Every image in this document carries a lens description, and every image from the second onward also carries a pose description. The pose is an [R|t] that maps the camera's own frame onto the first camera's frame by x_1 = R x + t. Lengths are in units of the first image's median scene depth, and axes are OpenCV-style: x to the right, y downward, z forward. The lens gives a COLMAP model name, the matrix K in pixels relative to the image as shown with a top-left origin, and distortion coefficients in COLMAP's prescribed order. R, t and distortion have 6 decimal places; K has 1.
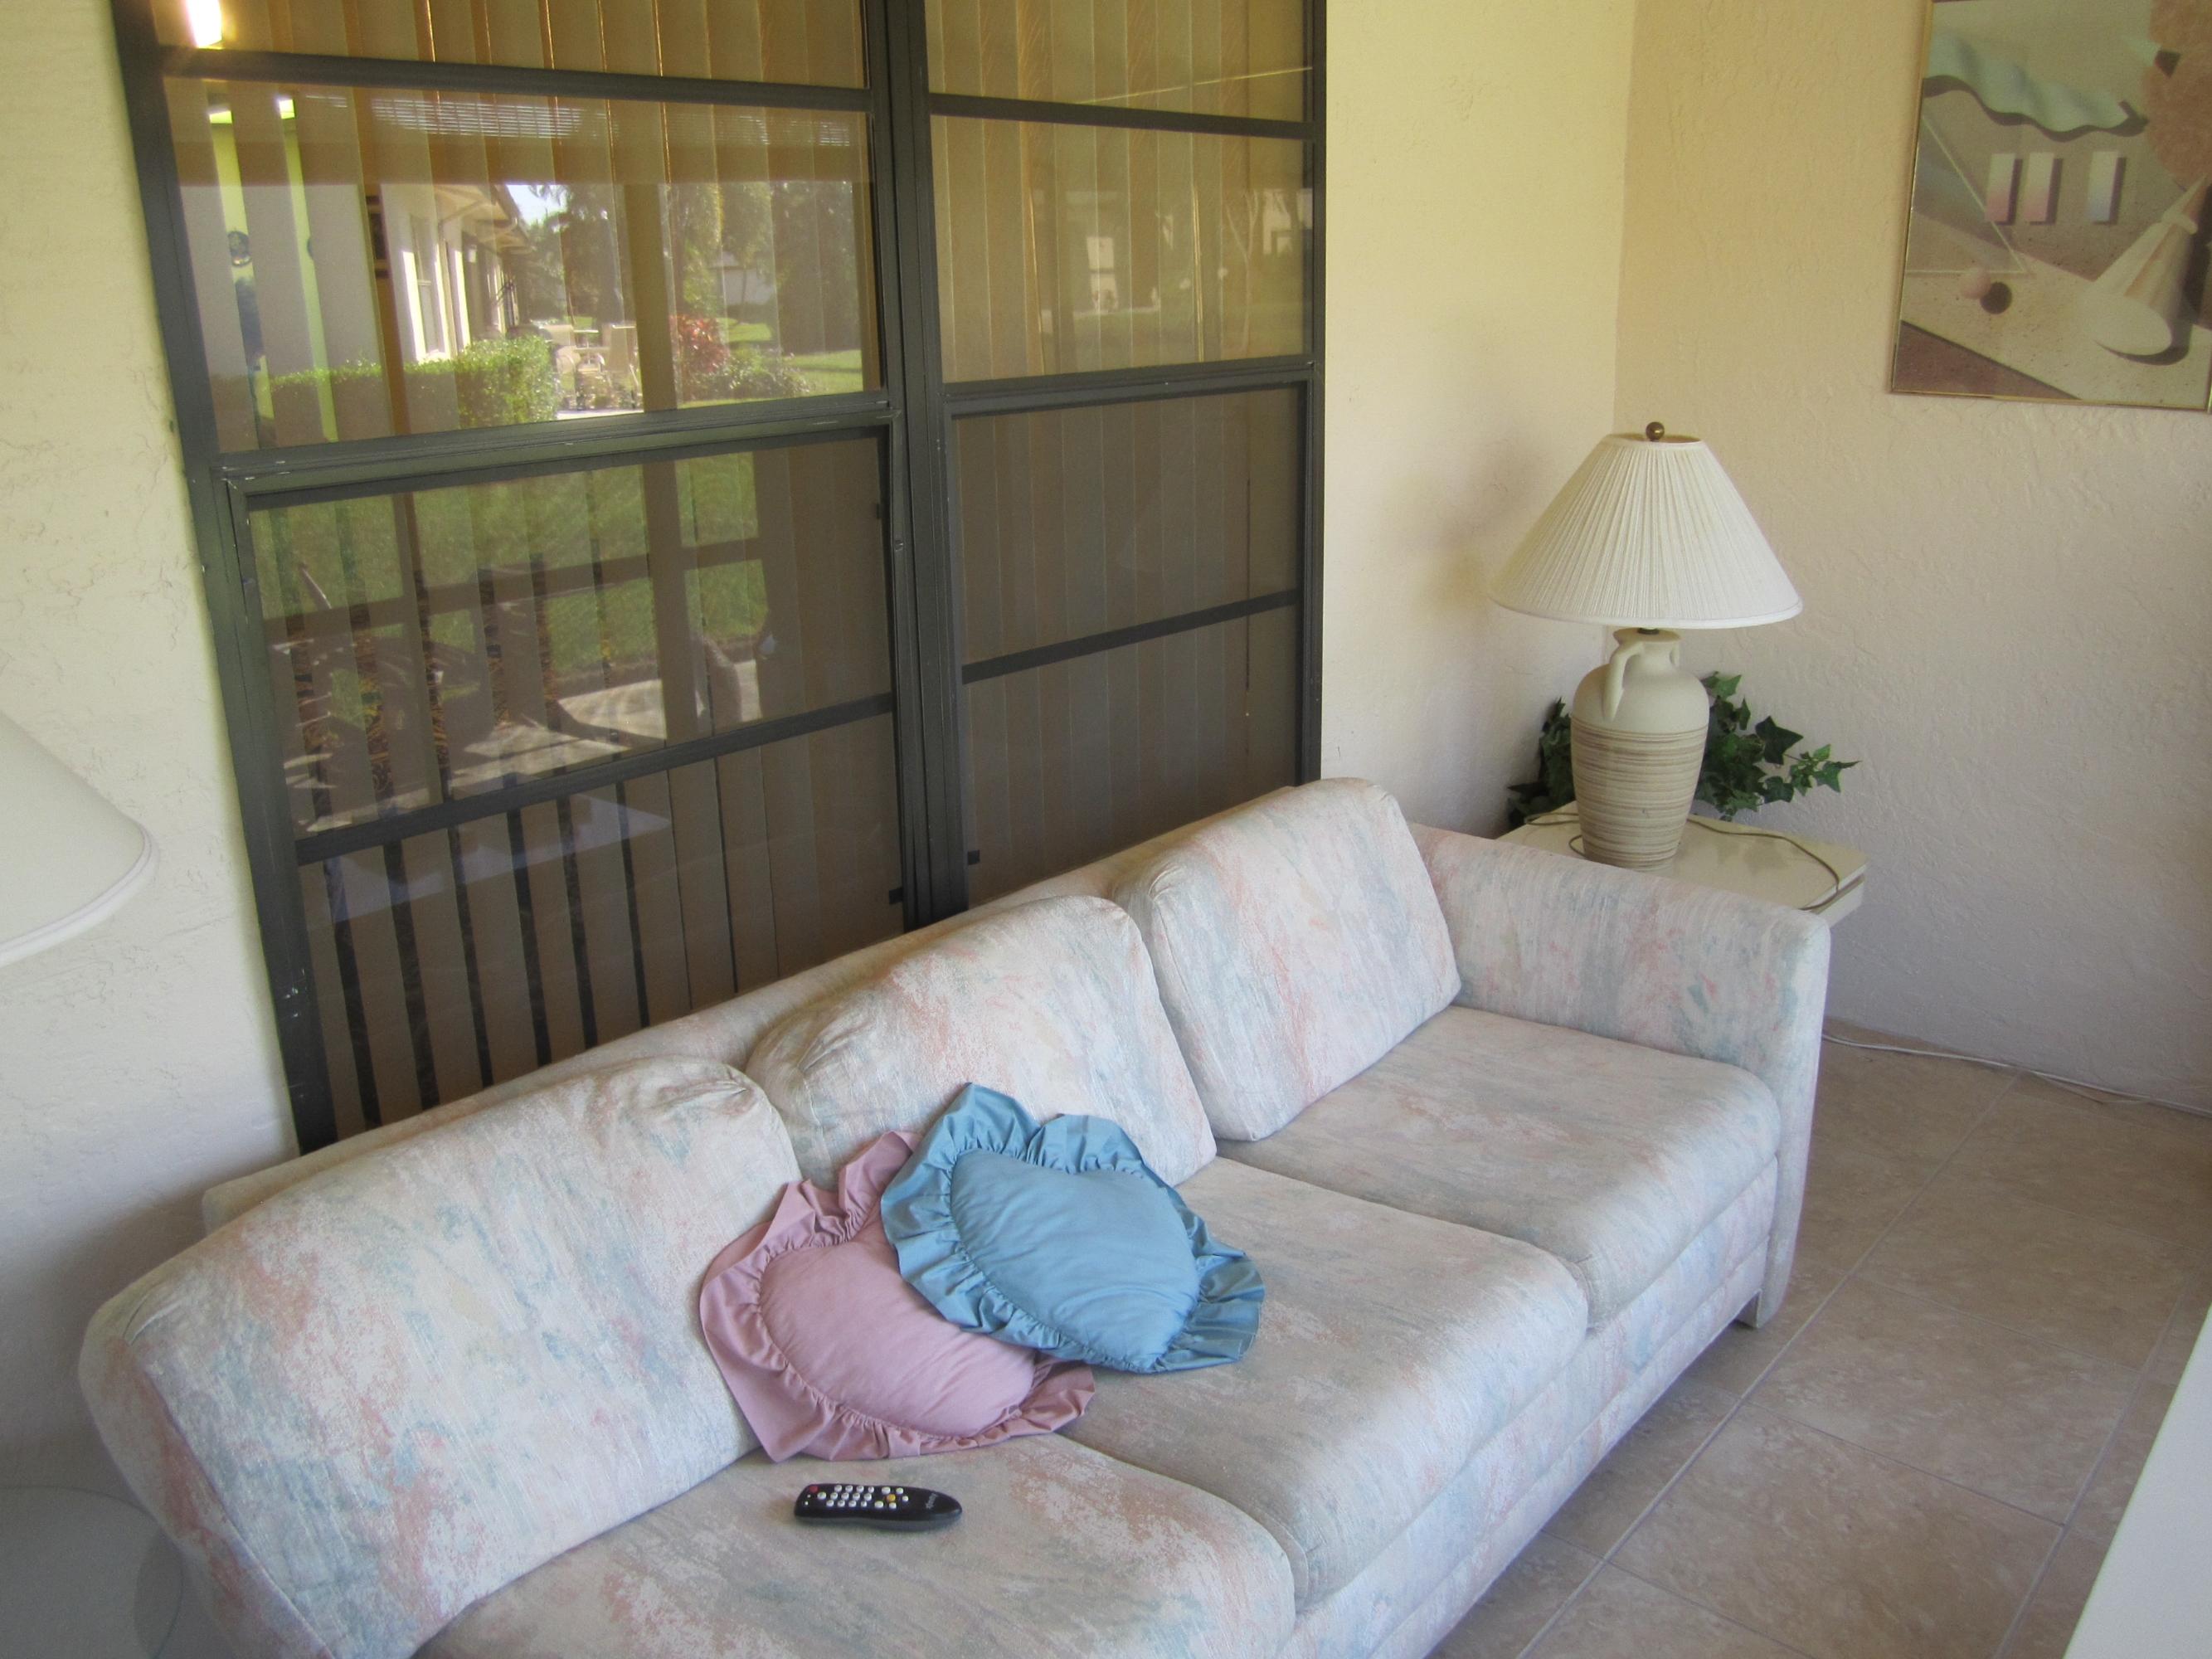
lens RADIAL K [[1835.9, 0, 1102.0], [0, 1835.9, 834.2], [0, 0, 1]] dist [-0.070746, 0.042952]
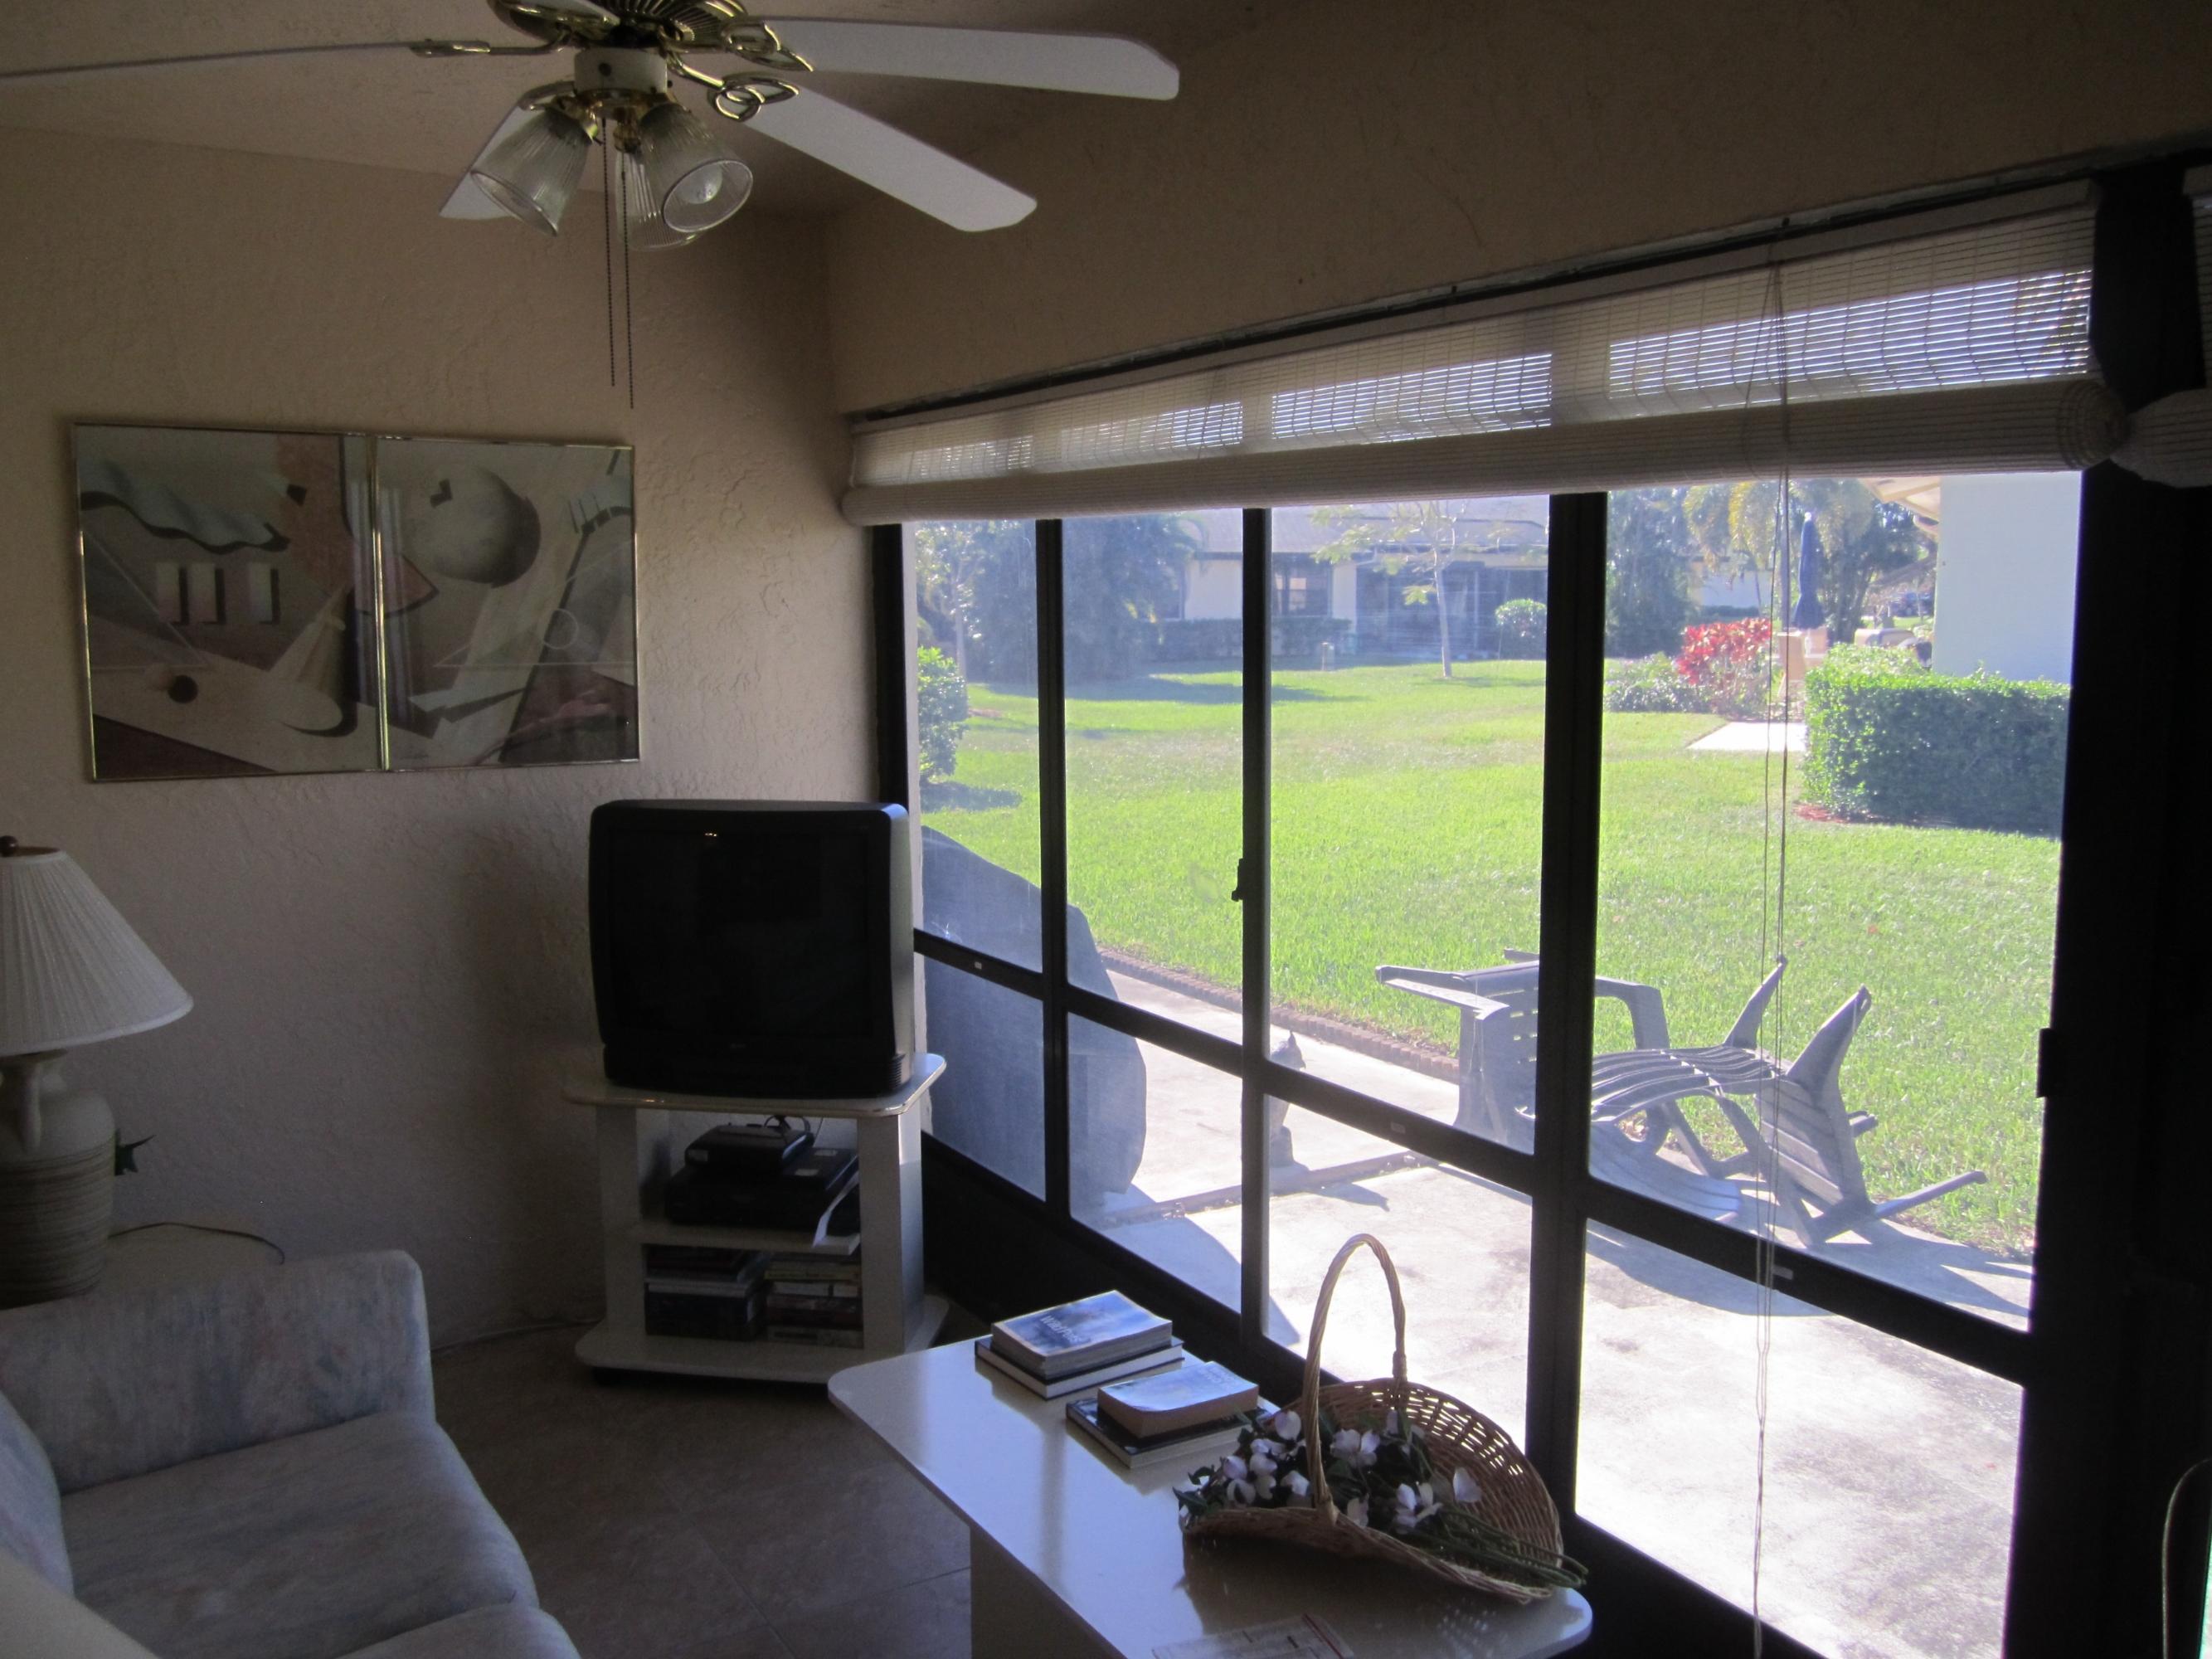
lens RADIAL K [[1814.2, 0, 1134.9], [0, 1814.2, 825.9], [0, 0, 1]] dist [-0.049877, -0.001143]
pose [[0.310137, -0.110569, 0.944240, -0.376321], [0.286579, 0.957887, 0.018040, -0.075343], [-0.906470, 0.265005, 0.328763, 0.146545]]
